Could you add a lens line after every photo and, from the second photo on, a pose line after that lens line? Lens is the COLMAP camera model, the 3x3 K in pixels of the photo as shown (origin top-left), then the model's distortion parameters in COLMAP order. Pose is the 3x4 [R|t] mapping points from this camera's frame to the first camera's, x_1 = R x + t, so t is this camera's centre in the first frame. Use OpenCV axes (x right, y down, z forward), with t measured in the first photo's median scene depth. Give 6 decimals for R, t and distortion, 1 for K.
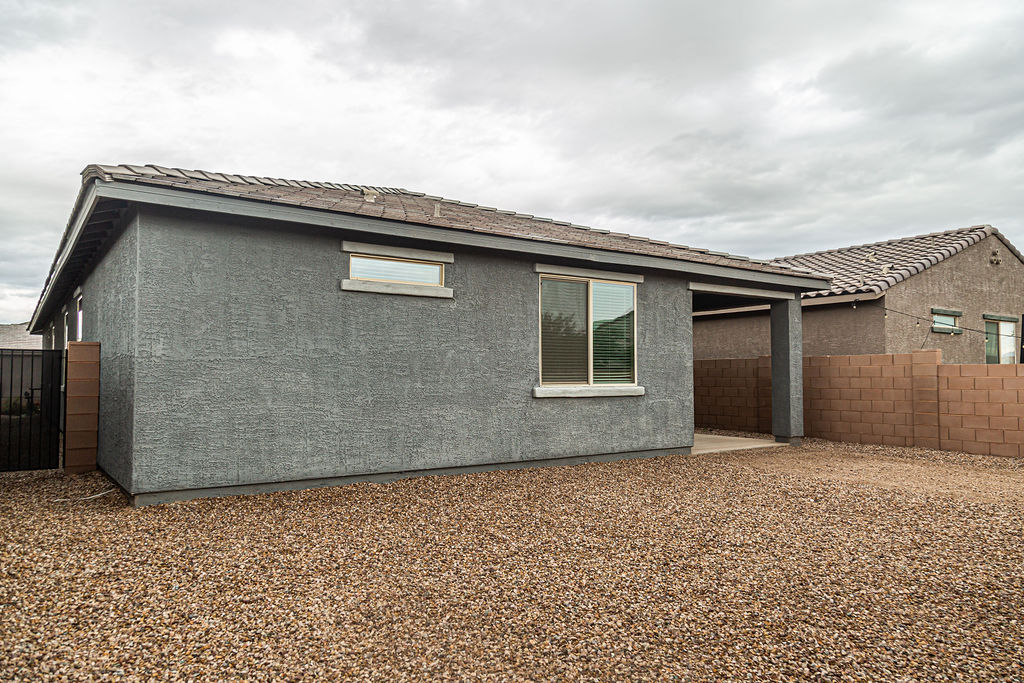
lens RADIAL K [[693.0, 0, 511.7], [0, 693.0, 340.9], [0, 0, 1]] dist [0.037119, 0.000866]
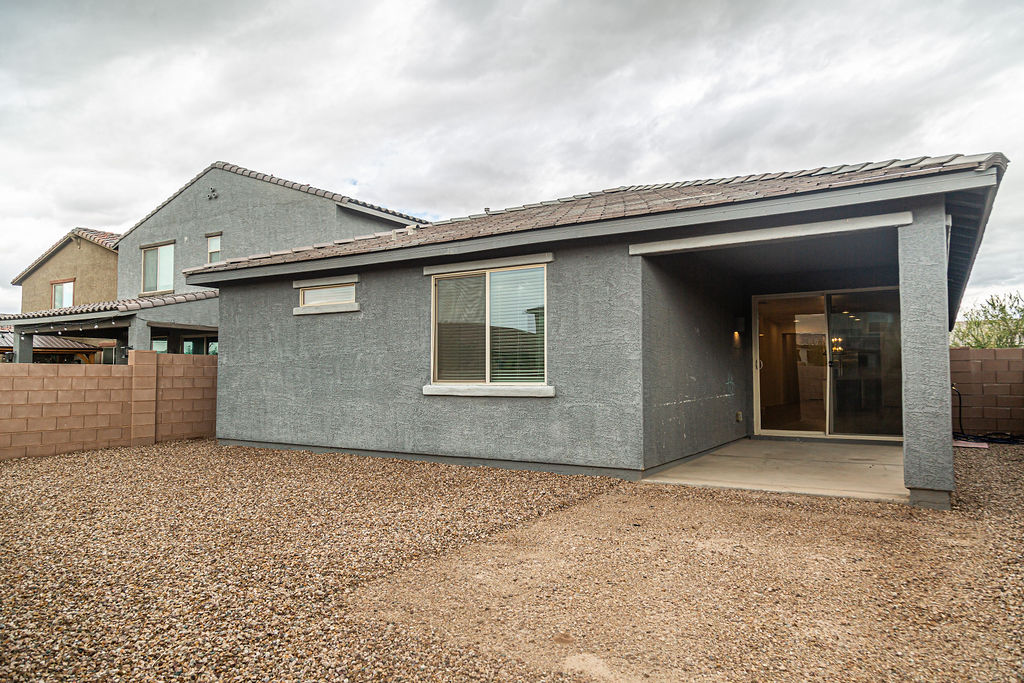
lens RADIAL K [[693.0, 0, 511.4], [0, 693.0, 344.8], [0, 0, 1]] dist [0.037119, 0.000866]
pose [[0.380714, -0.041604, -0.923757, 1.031921], [0.050274, 0.998441, -0.024248, 0.037303], [0.923325, -0.037209, 0.382212, 0.705236]]
